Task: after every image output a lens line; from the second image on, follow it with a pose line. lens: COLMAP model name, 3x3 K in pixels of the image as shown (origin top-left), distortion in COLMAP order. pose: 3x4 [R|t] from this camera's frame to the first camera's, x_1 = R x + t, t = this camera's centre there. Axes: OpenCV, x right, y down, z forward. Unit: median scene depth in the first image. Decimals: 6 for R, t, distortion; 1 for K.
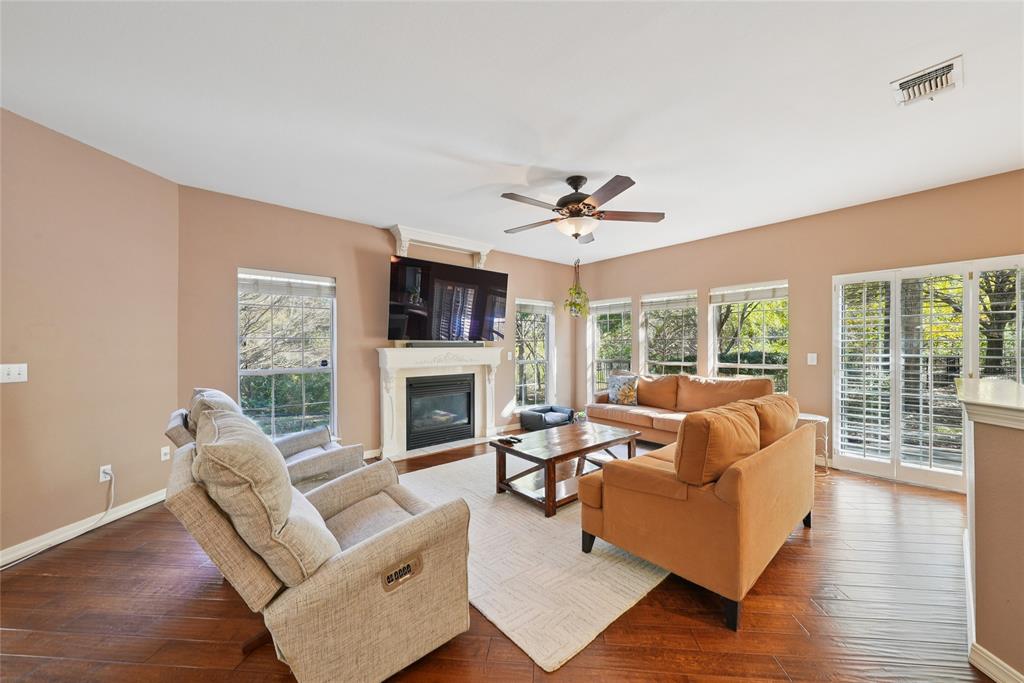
lens RADIAL K [[365.6, 0, 512.6], [0, 365.6, 347.3], [0, 0, 1]] dist [0.001830, 0.000042]
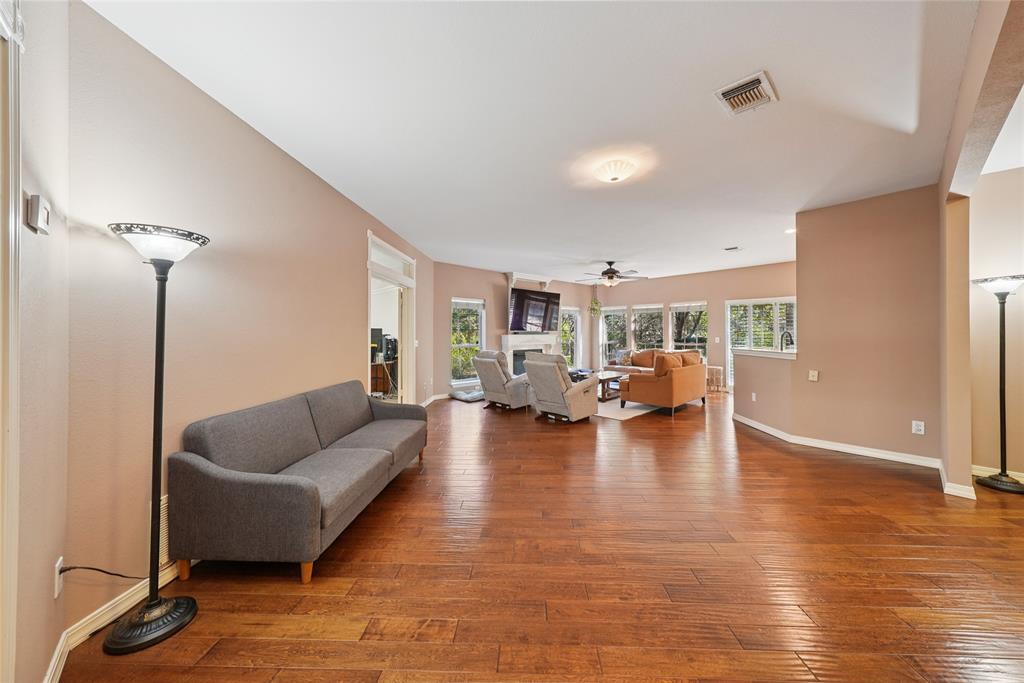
lens RADIAL K [[358.4, 0, 507.6], [0, 358.4, 331.6], [0, 0, 1]] dist [0.001205, -0.000004]
pose [[0.998881, 0.000569, 0.047284, -0.365094], [-0.000023, 0.999933, -0.011543, 0.006226], [-0.047288, 0.011529, 0.998815, -0.768233]]
